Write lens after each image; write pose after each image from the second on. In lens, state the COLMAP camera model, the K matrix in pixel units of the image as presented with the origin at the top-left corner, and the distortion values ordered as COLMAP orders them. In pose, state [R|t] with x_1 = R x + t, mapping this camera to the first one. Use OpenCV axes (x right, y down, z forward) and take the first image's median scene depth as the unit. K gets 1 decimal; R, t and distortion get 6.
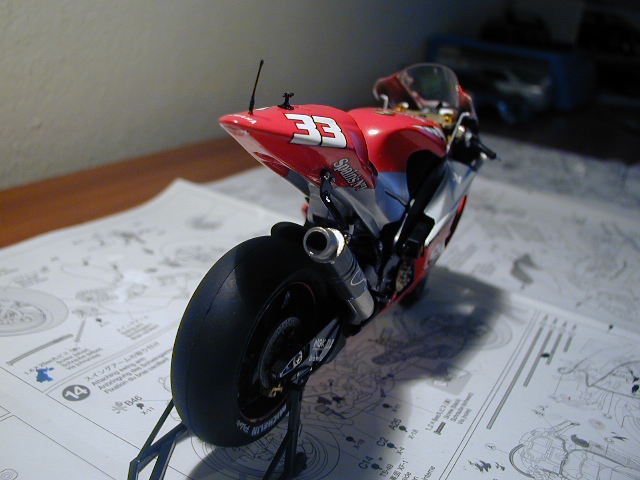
lens RADIAL K [[675.6, 0, 309.4], [0, 675.6, 221.7], [0, 0, 1]] dist [-0.264049, 0.260199]
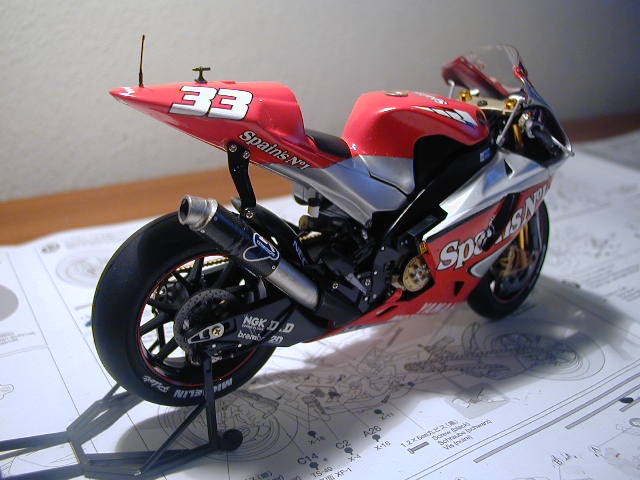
lens RADIAL K [[675.6, 0, 309.4], [0, 675.6, 221.7], [0, 0, 1]] dist [-0.264049, 0.260199]
pose [[0.877683, 0.077639, -0.472911, 0.446373], [-0.086580, 0.996241, 0.002871, 0.020445], [0.471356, 0.038425, 0.881105, 0.133118]]
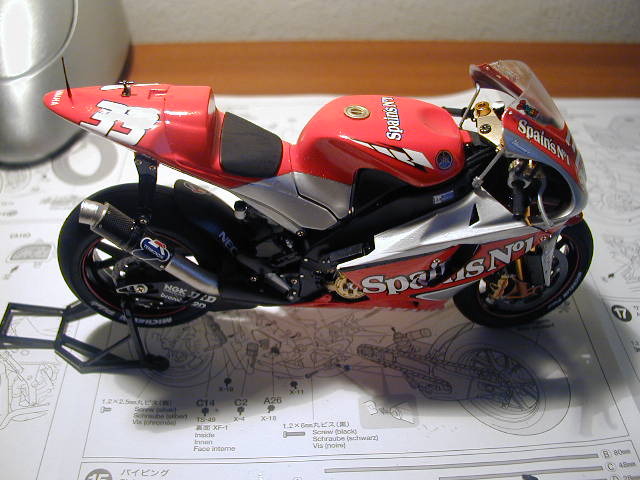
lens RADIAL K [[675.6, 0, 309.4], [0, 675.6, 221.7], [0, 0, 1]] dist [-0.264049, 0.260199]
pose [[0.521158, 0.470147, -0.712289, 0.742325], [-0.238493, 0.881567, 0.407382, -0.366966], [0.819460, -0.042434, 0.571563, 0.441825]]
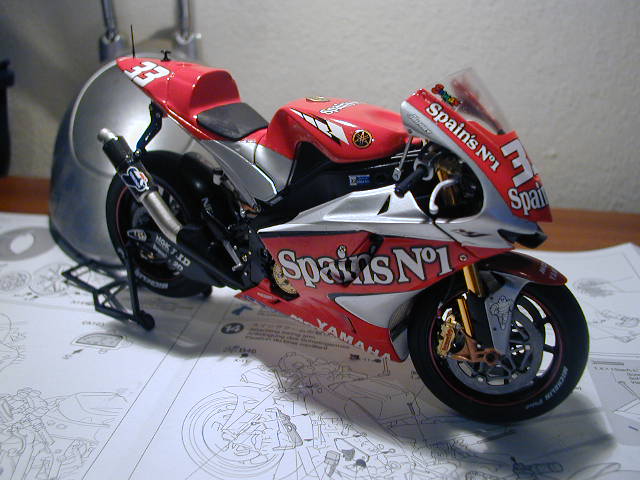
lens RADIAL K [[675.6, 0, 309.4], [0, 675.6, 221.7], [0, 0, 1]] dist [-0.264049, 0.260199]
pose [[-0.046219, 0.230994, -0.971857, 1.046110], [-0.357575, 0.904604, 0.232015, -0.217030], [0.932740, 0.358236, 0.040788, 0.989483]]
